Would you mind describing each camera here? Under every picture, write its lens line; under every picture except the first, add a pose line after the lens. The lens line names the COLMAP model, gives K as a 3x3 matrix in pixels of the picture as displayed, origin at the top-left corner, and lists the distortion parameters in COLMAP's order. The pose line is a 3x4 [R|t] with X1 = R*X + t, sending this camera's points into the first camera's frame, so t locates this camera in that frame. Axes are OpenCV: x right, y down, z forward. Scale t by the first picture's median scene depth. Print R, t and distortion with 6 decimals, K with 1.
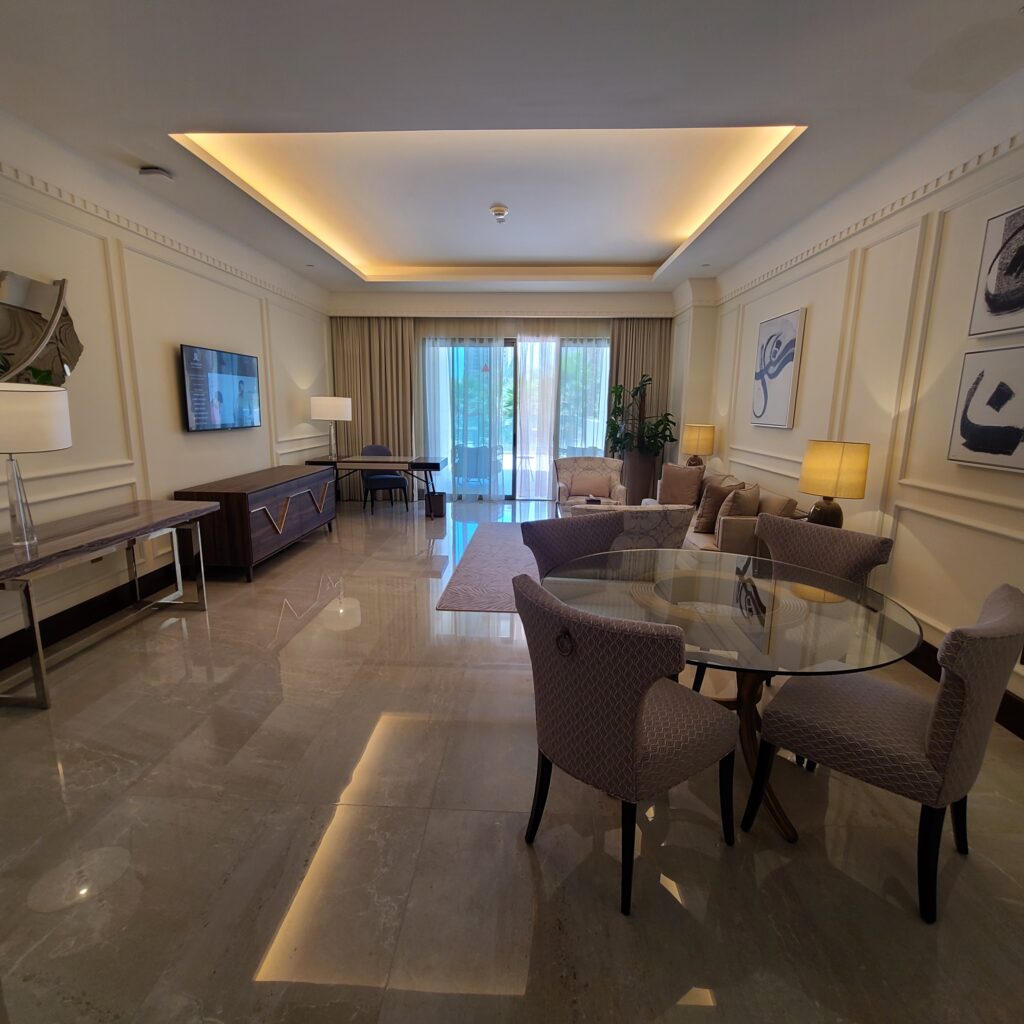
lens RADIAL K [[555.1, 0, 511.8], [0, 555.1, 517.1], [0, 0, 1]] dist [0.005190, -0.005266]
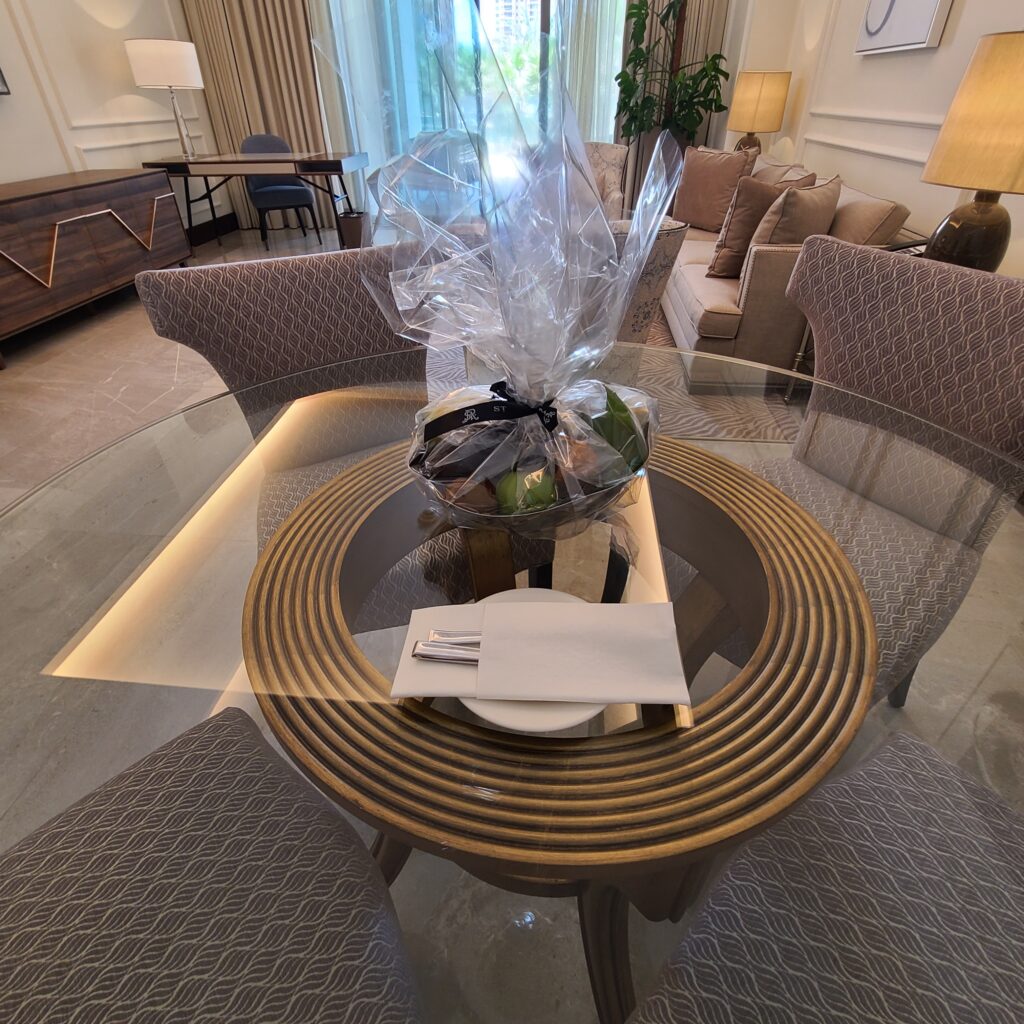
lens RADIAL K [[555.1, 0, 510.4], [0, 555.1, 516.9], [0, 0, 1]] dist [0.005190, -0.005266]
pose [[0.996950, 0.018114, -0.075912, 0.160587], [0.016716, 0.900557, 0.434416, -0.001457], [0.076232, -0.434360, 0.897508, 0.327206]]
